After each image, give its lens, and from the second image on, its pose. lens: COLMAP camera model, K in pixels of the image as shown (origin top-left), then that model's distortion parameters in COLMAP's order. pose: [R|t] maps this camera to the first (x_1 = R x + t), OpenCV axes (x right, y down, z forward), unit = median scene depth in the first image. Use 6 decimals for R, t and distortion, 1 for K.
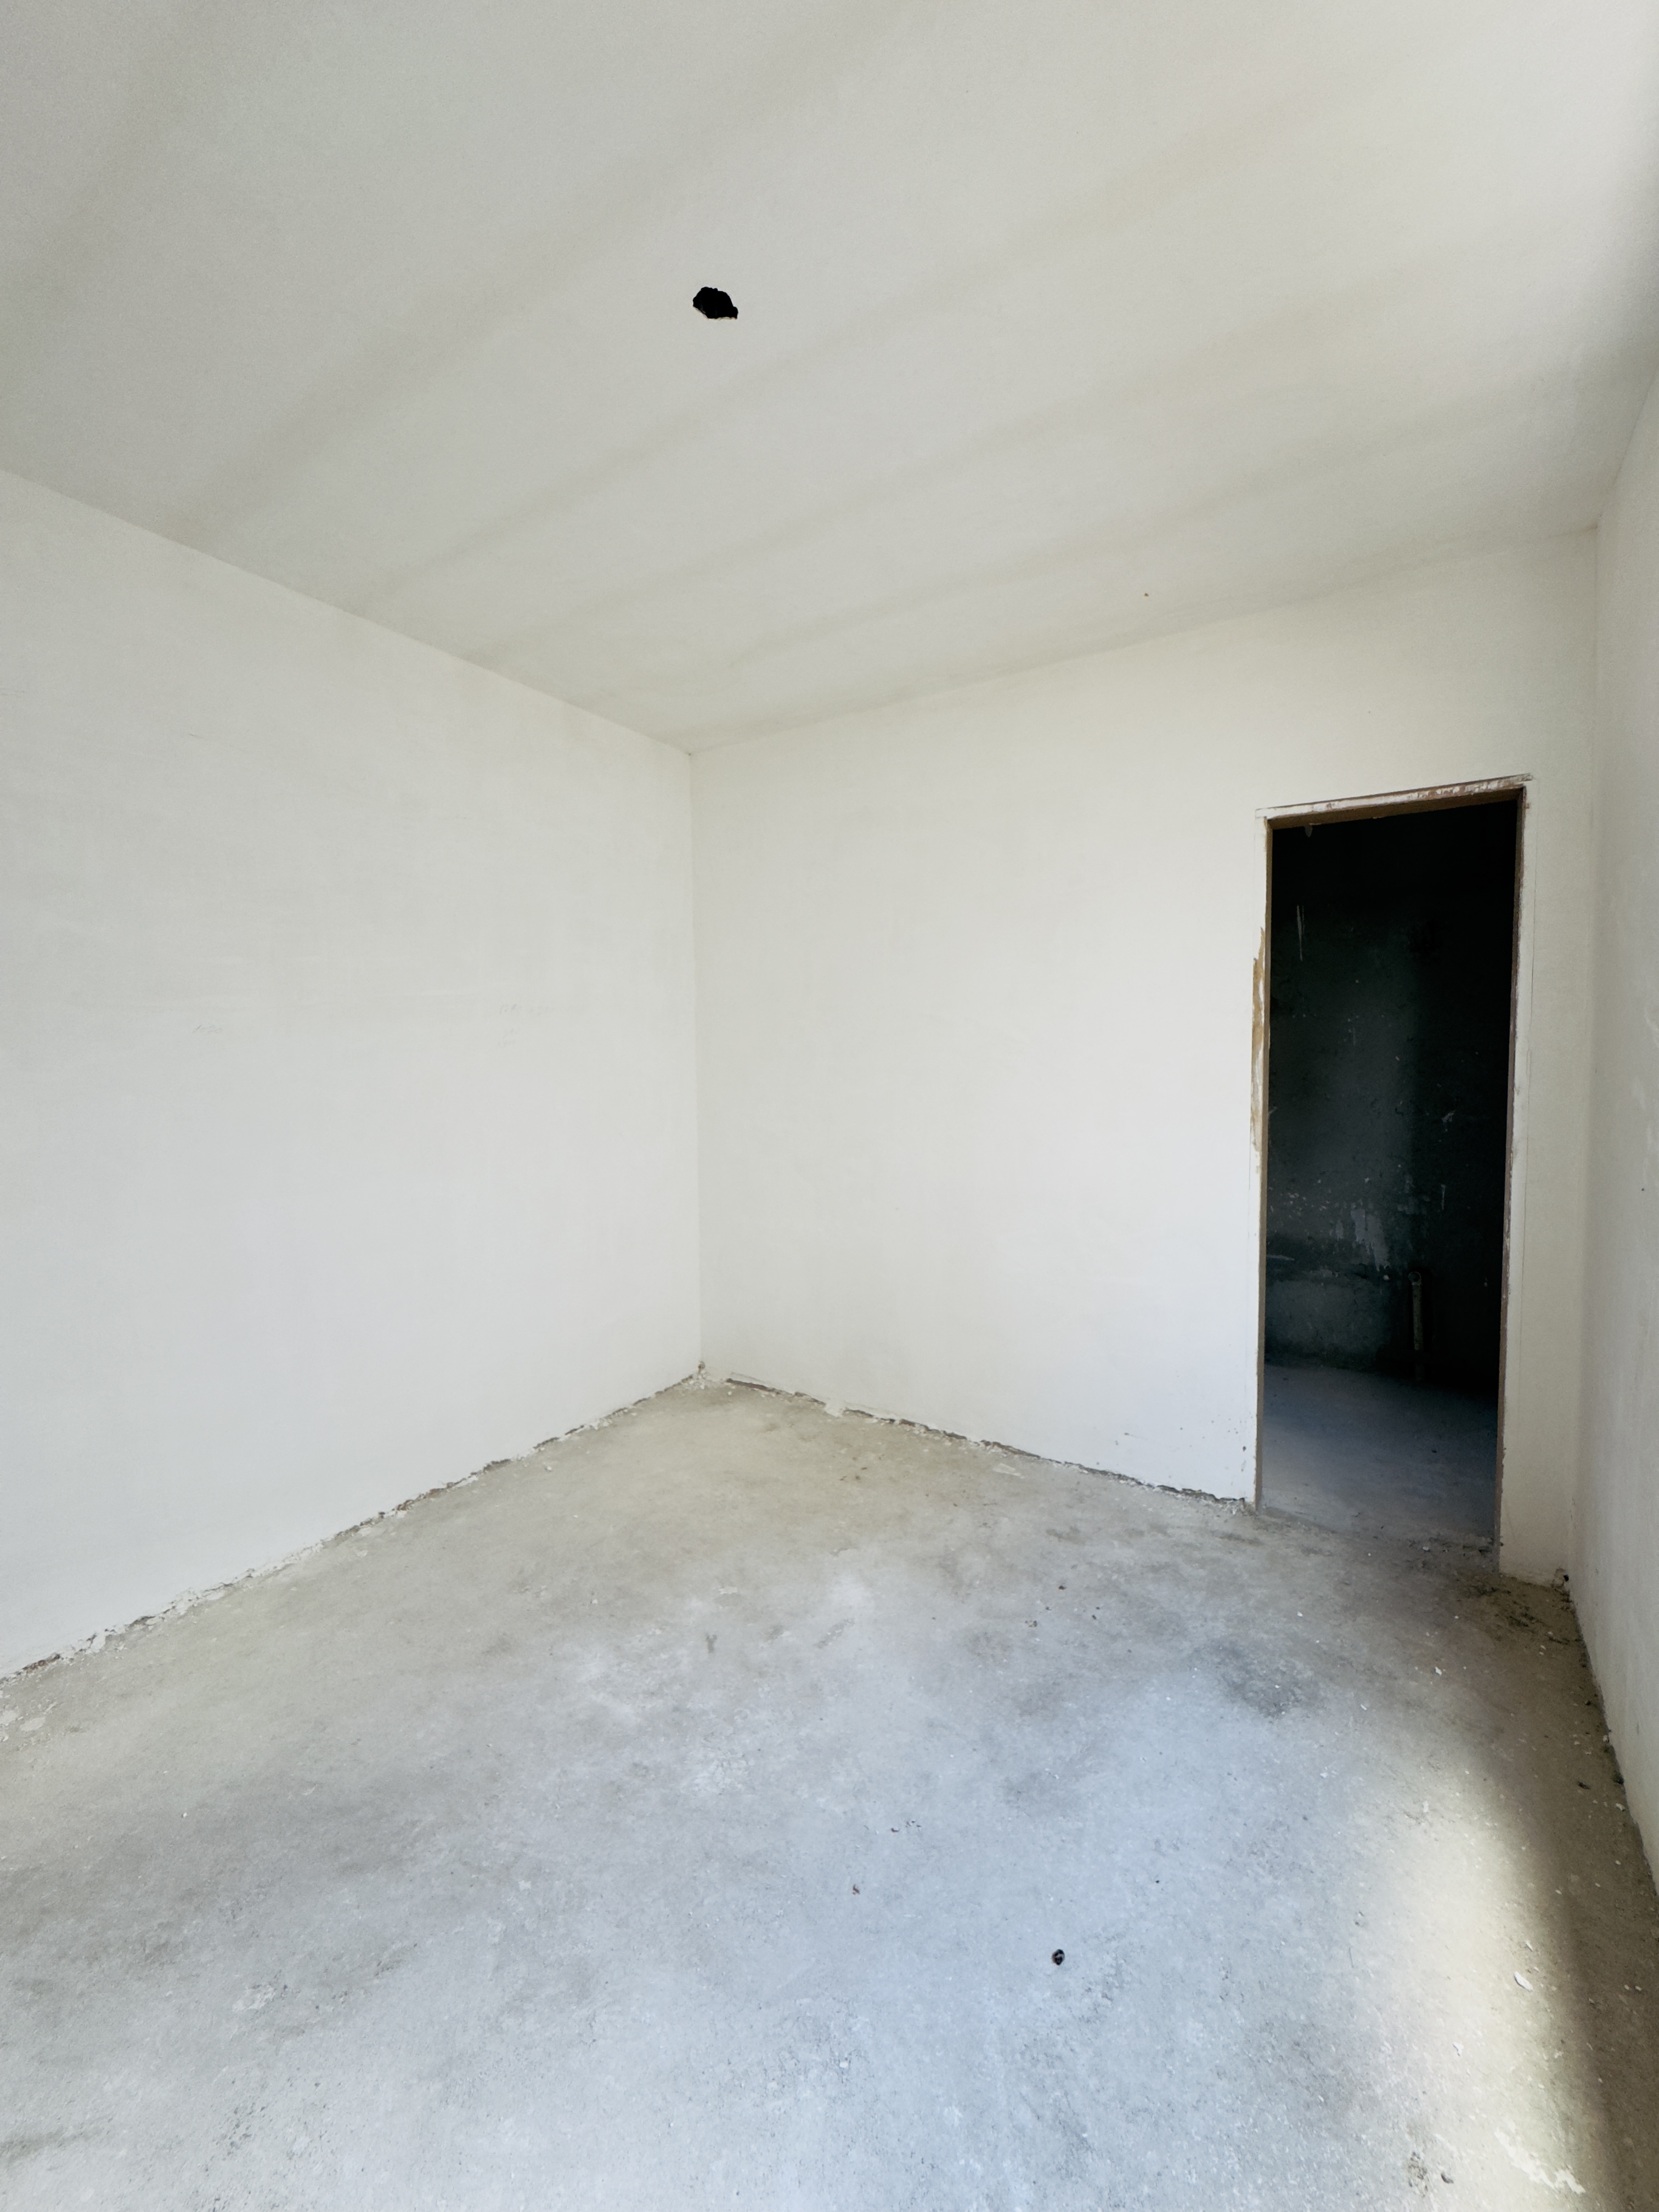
lens RADIAL K [[881.7, 0, 829.5], [0, 881.7, 1098.5], [0, 0, 1]] dist [-0.002713, 0.000468]
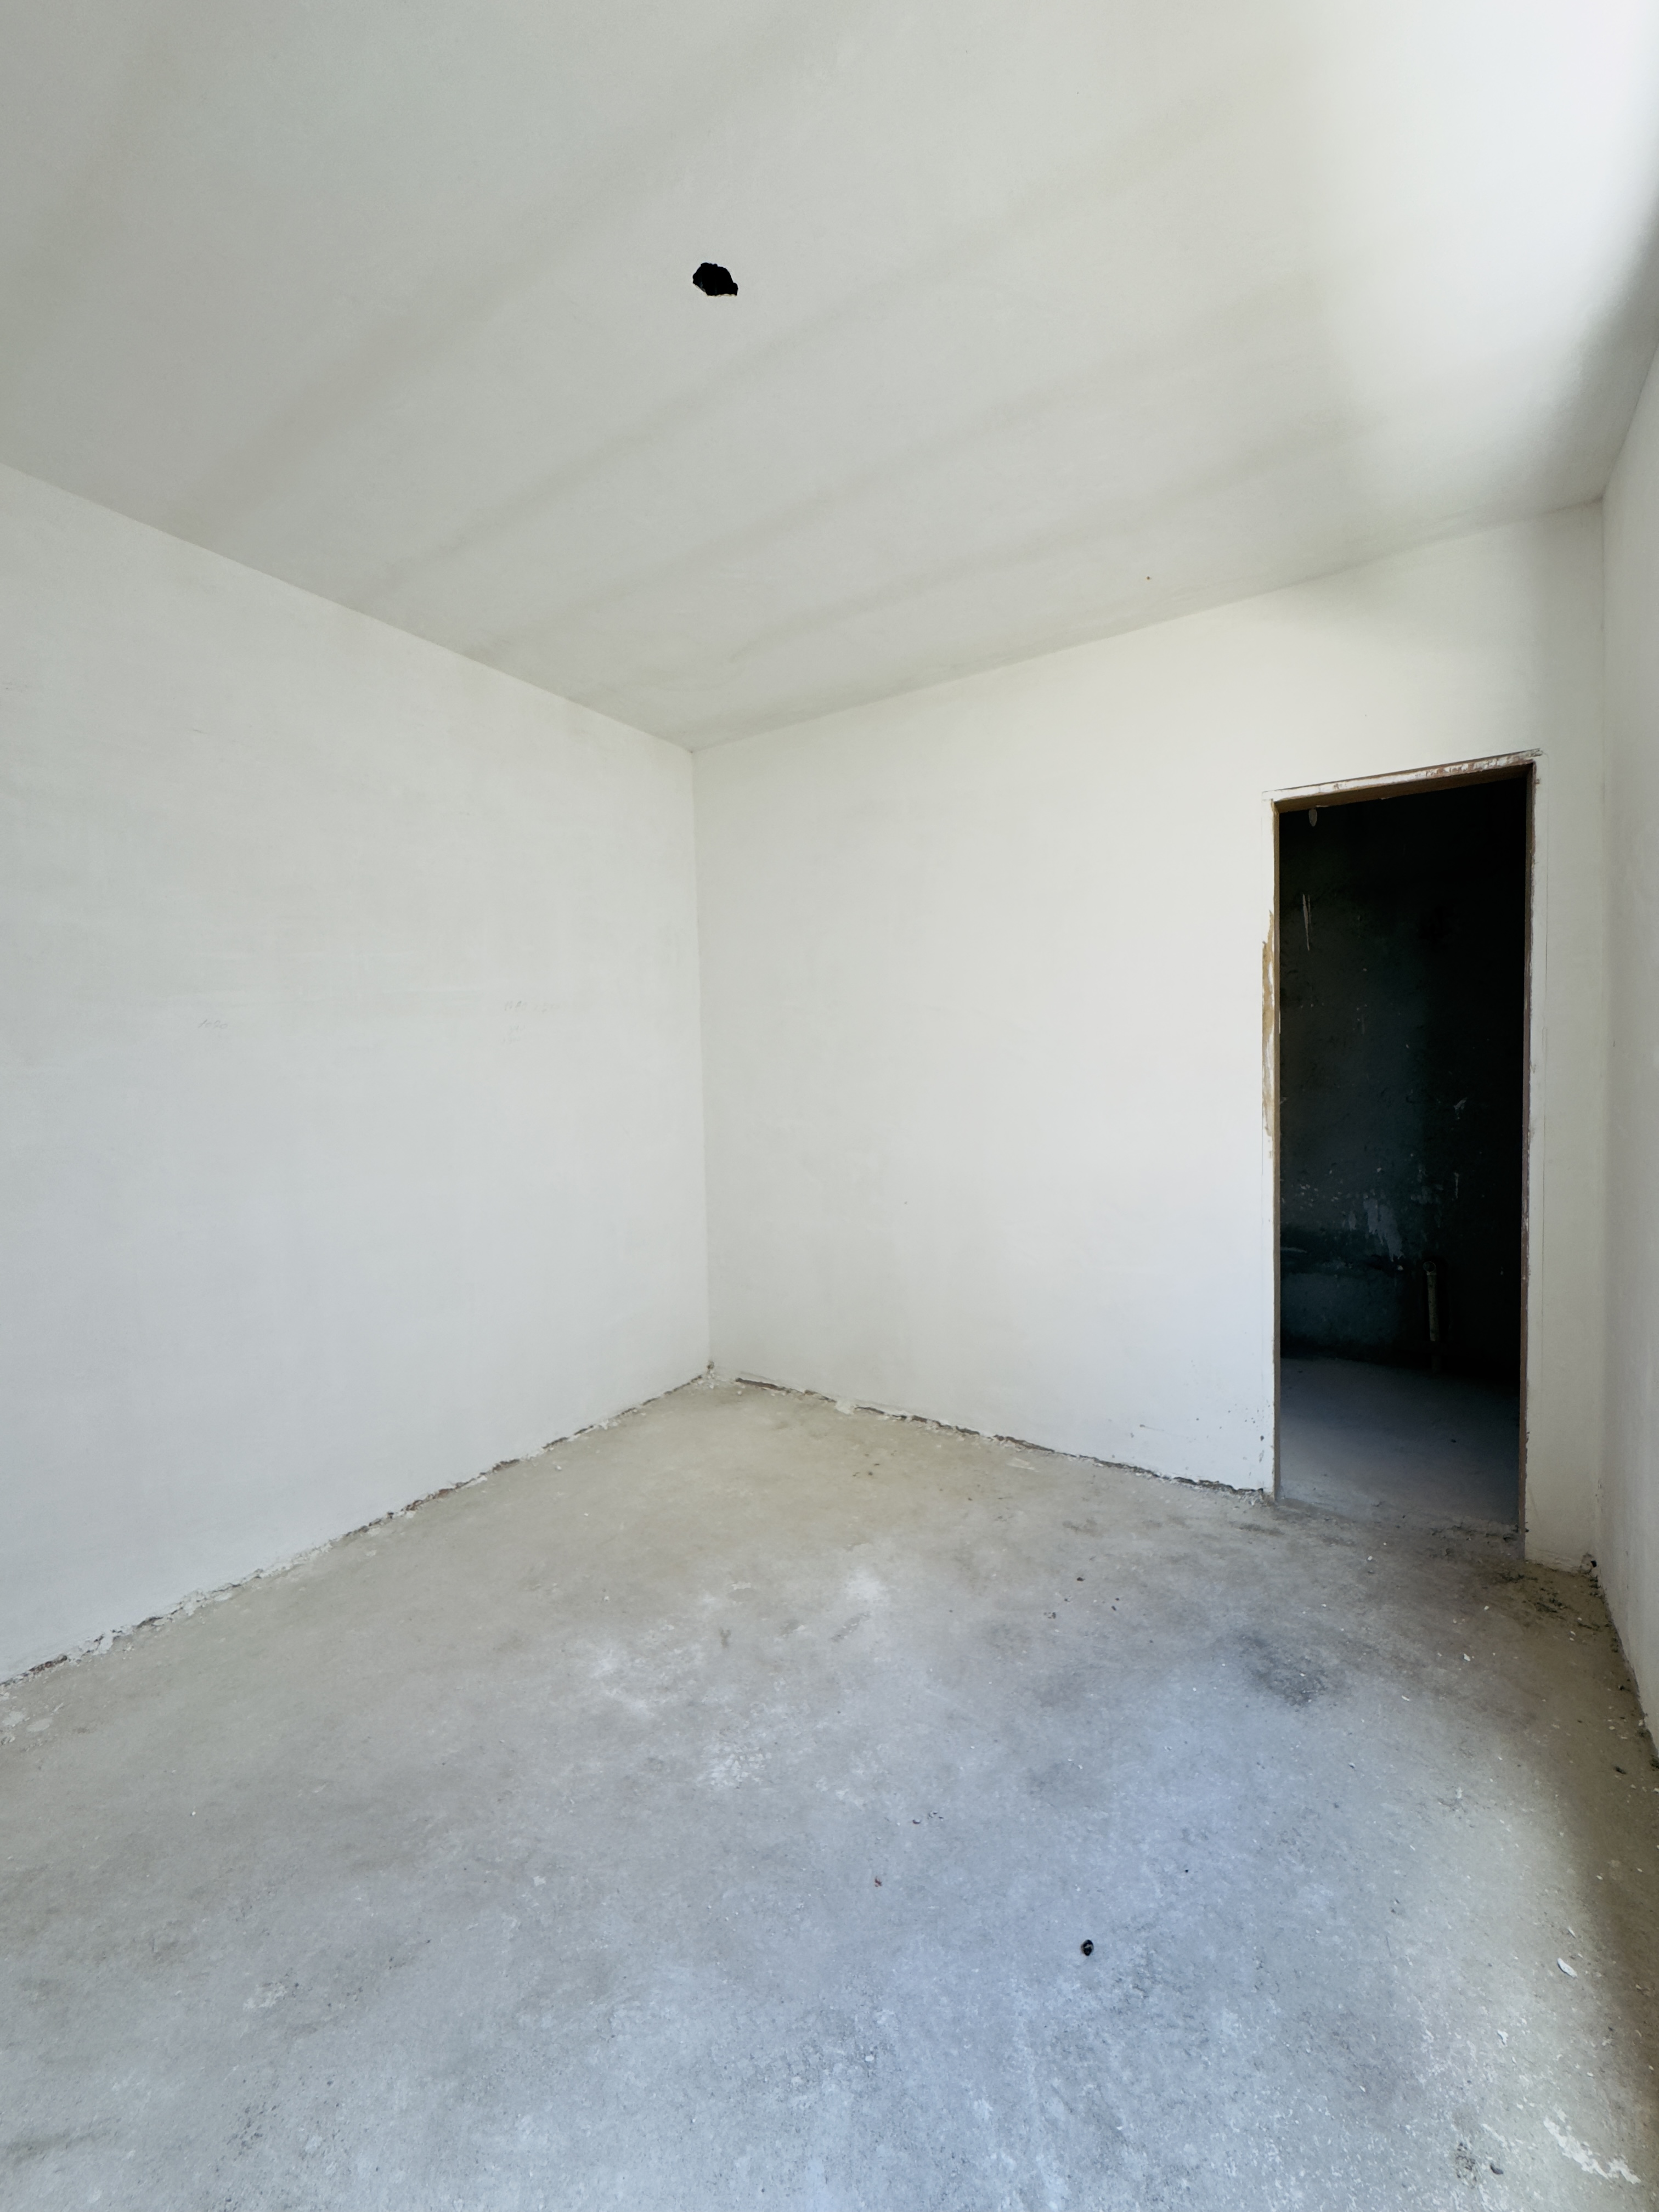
lens RADIAL K [[881.7, 0, 829.2], [0, 881.7, 1097.9], [0, 0, 1]] dist [-0.002713, 0.000468]
pose [[0.999904, -0.013057, -0.004555, -0.006195], [0.013008, 0.999857, -0.010764, 0.028453], [0.004695, 0.010704, 0.999932, 0.009563]]
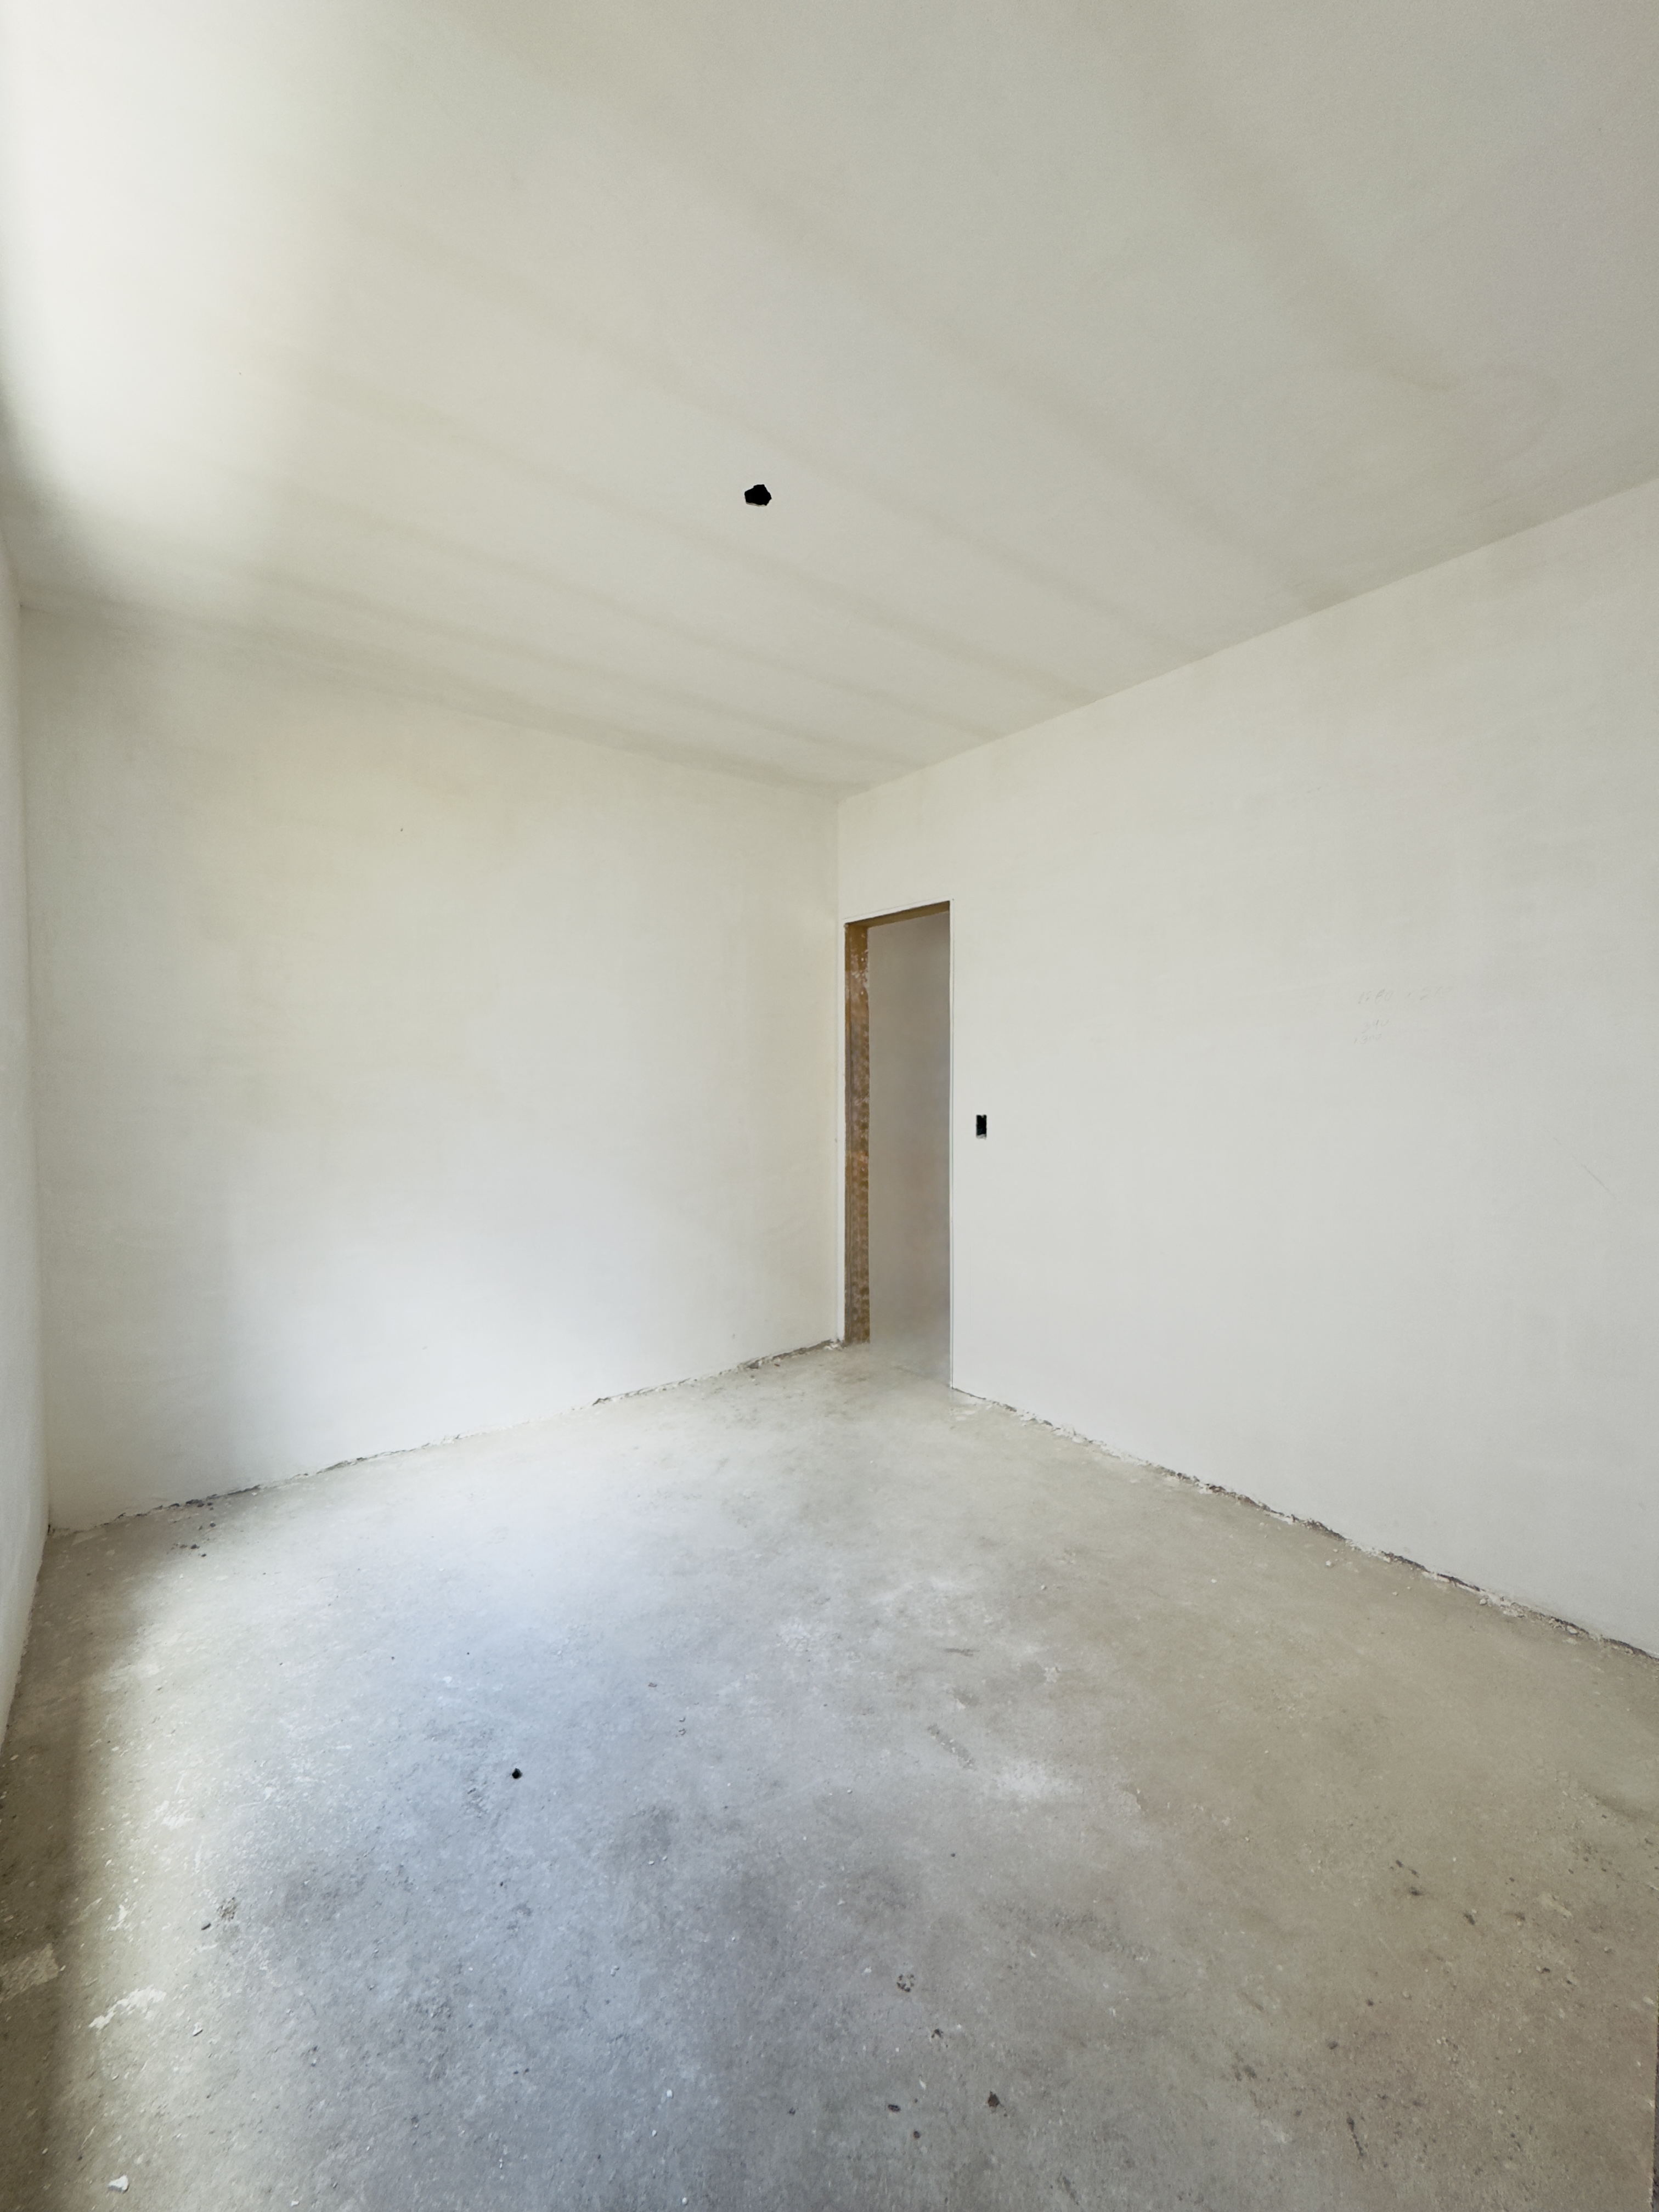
lens RADIAL K [[881.7, 0, 839.9], [0, 881.7, 1106.5], [0, 0, 1]] dist [-0.002713, 0.000468]
pose [[-0.313548, 0.041118, -0.948682, 0.879191], [-0.033988, 0.997936, 0.054486, -0.043150], [0.948964, 0.049327, -0.311504, 1.233313]]
